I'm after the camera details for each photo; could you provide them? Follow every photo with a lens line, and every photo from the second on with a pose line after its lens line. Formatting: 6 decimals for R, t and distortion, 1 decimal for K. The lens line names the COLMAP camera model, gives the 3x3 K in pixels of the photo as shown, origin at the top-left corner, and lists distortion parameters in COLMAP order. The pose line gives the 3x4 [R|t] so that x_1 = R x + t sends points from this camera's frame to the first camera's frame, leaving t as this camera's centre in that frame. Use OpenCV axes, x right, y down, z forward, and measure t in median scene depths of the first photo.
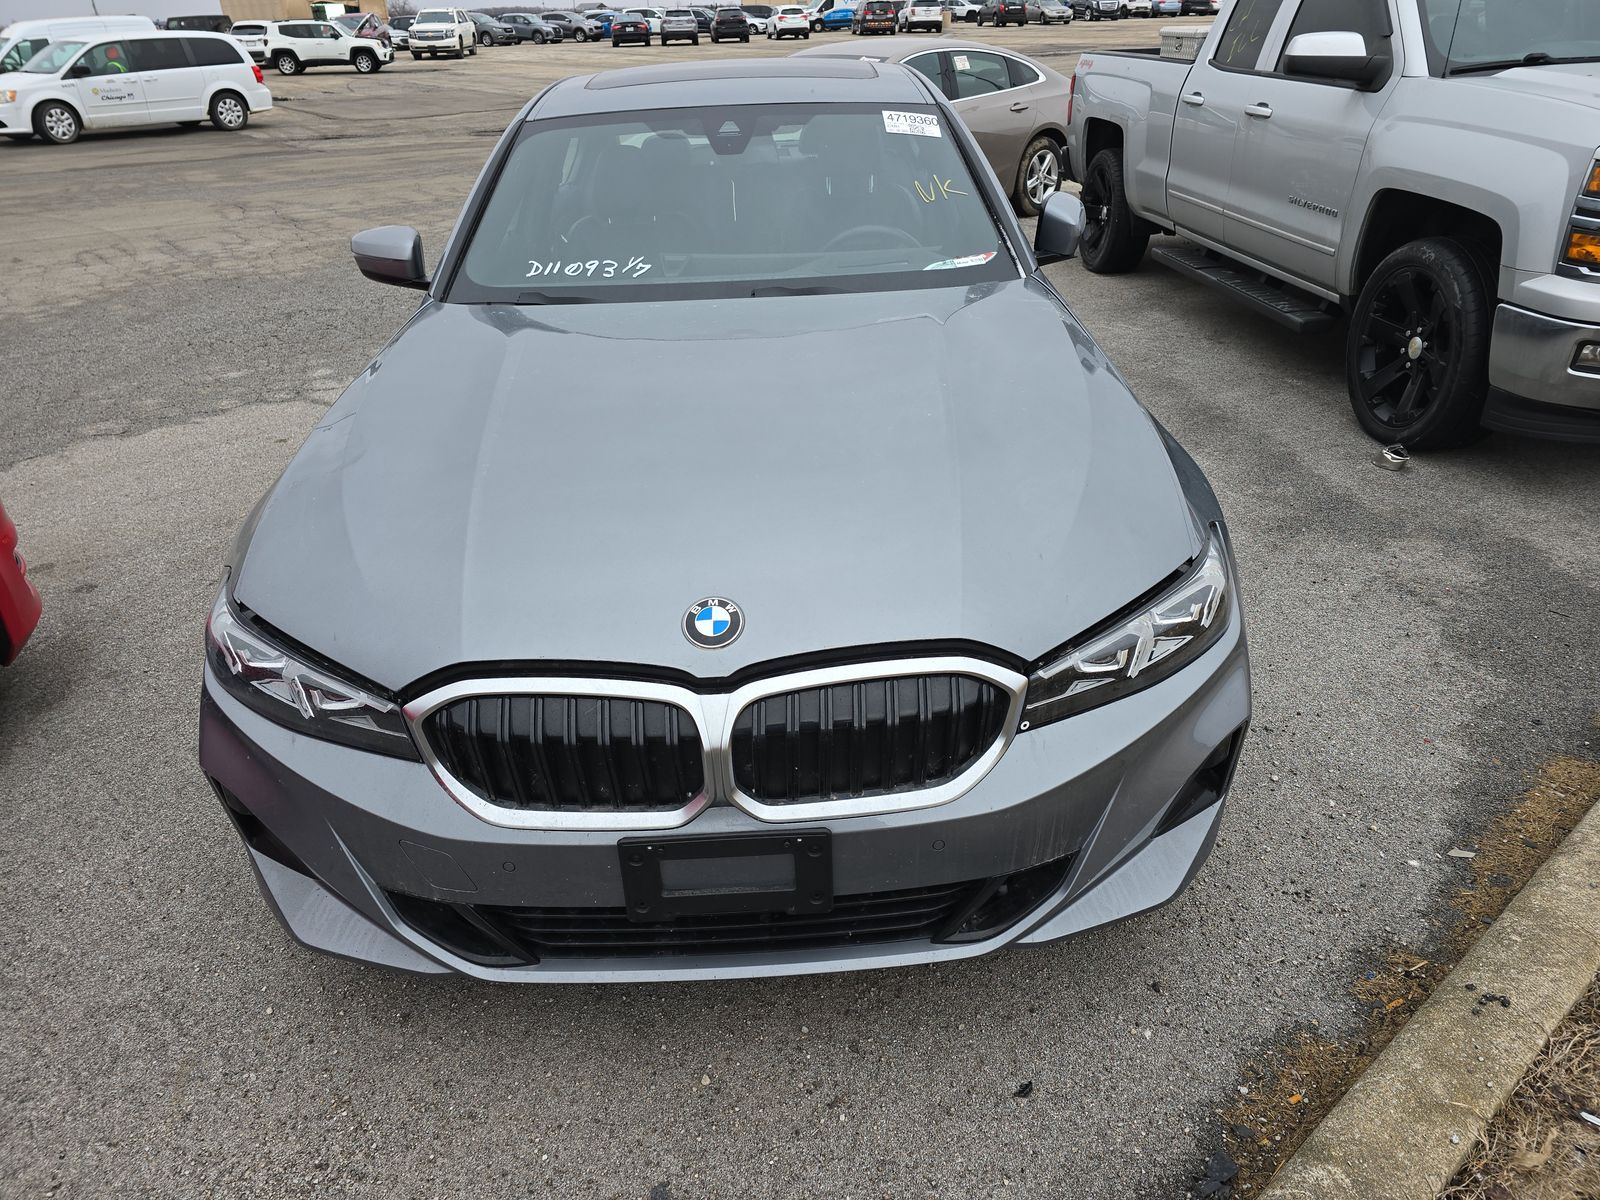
lens RADIAL K [[1104.7, 0, 812.9], [0, 1104.7, 602.1], [0, 0, 1]] dist [0.058805, -0.047444]
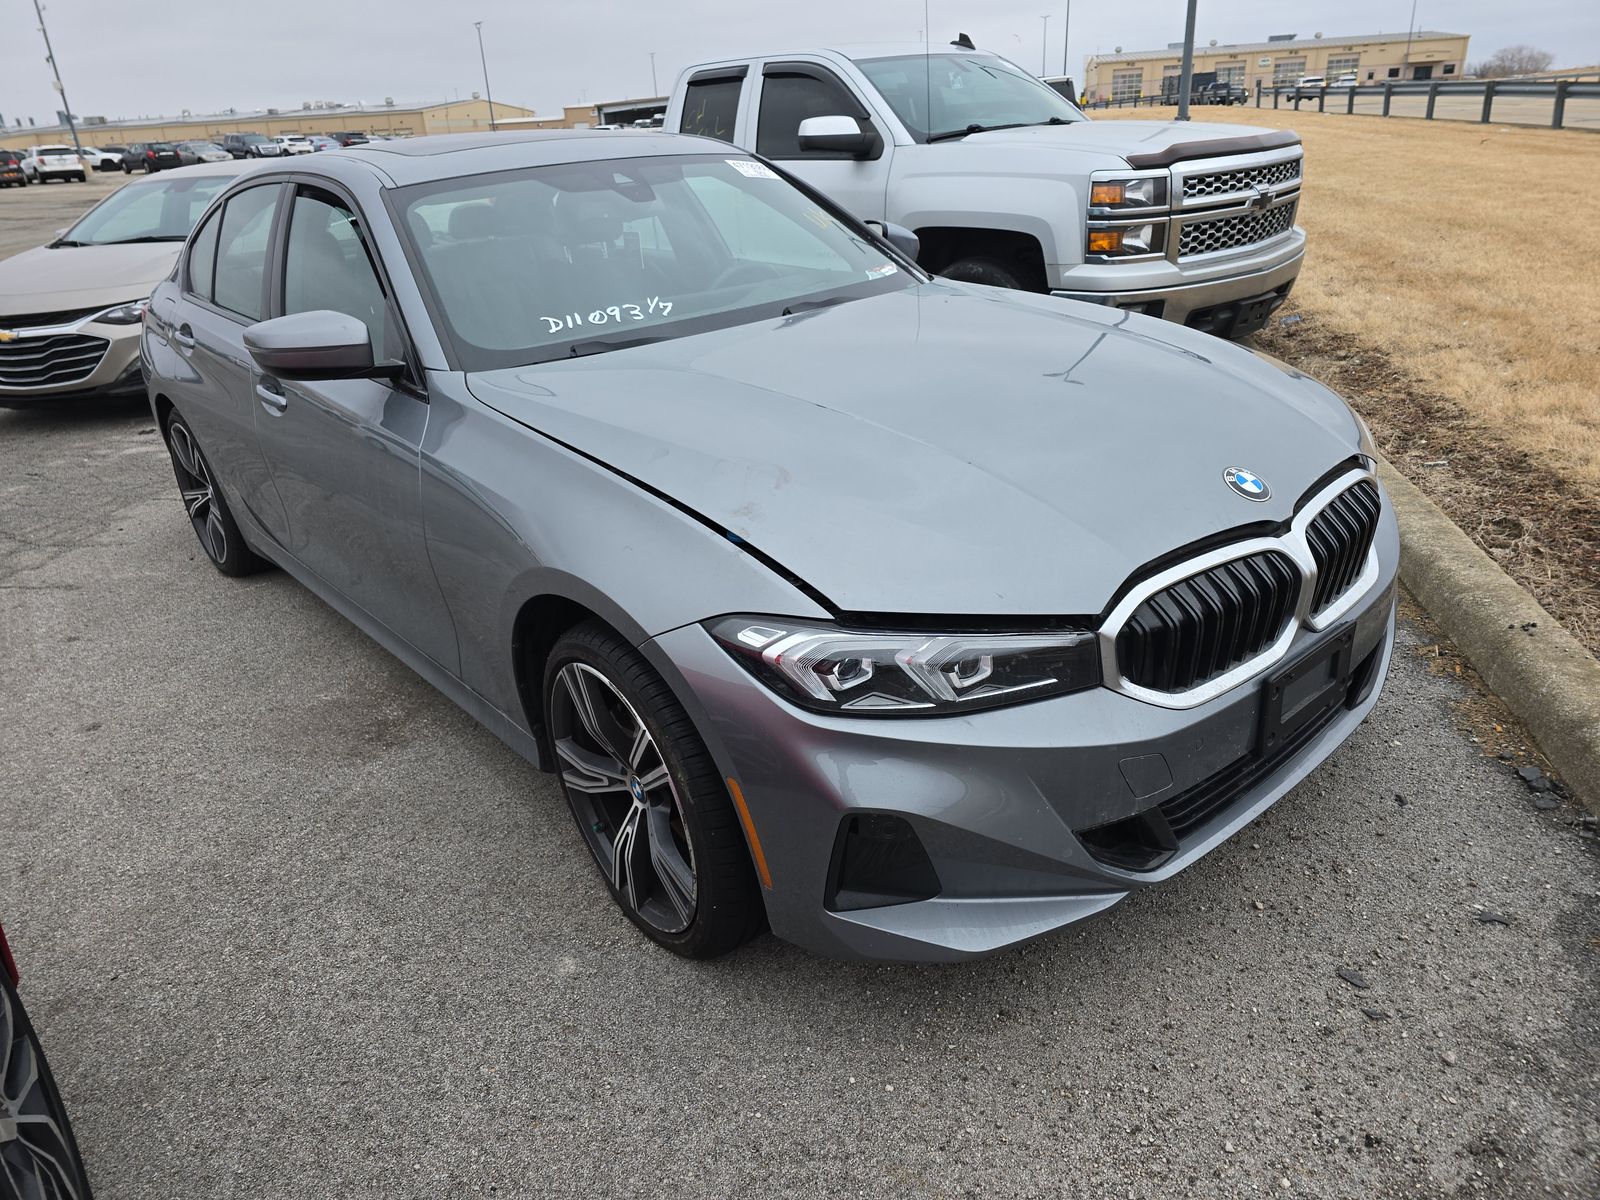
lens RADIAL K [[1104.7, 0, 812.9], [0, 1104.7, 602.1], [0, 0, 1]] dist [0.058805, -0.047444]
pose [[0.756949, -0.273734, 0.593378, -0.560829], [0.337254, 0.941405, 0.004063, -0.011753], [-0.559721, 0.197043, 0.804914, 0.149899]]
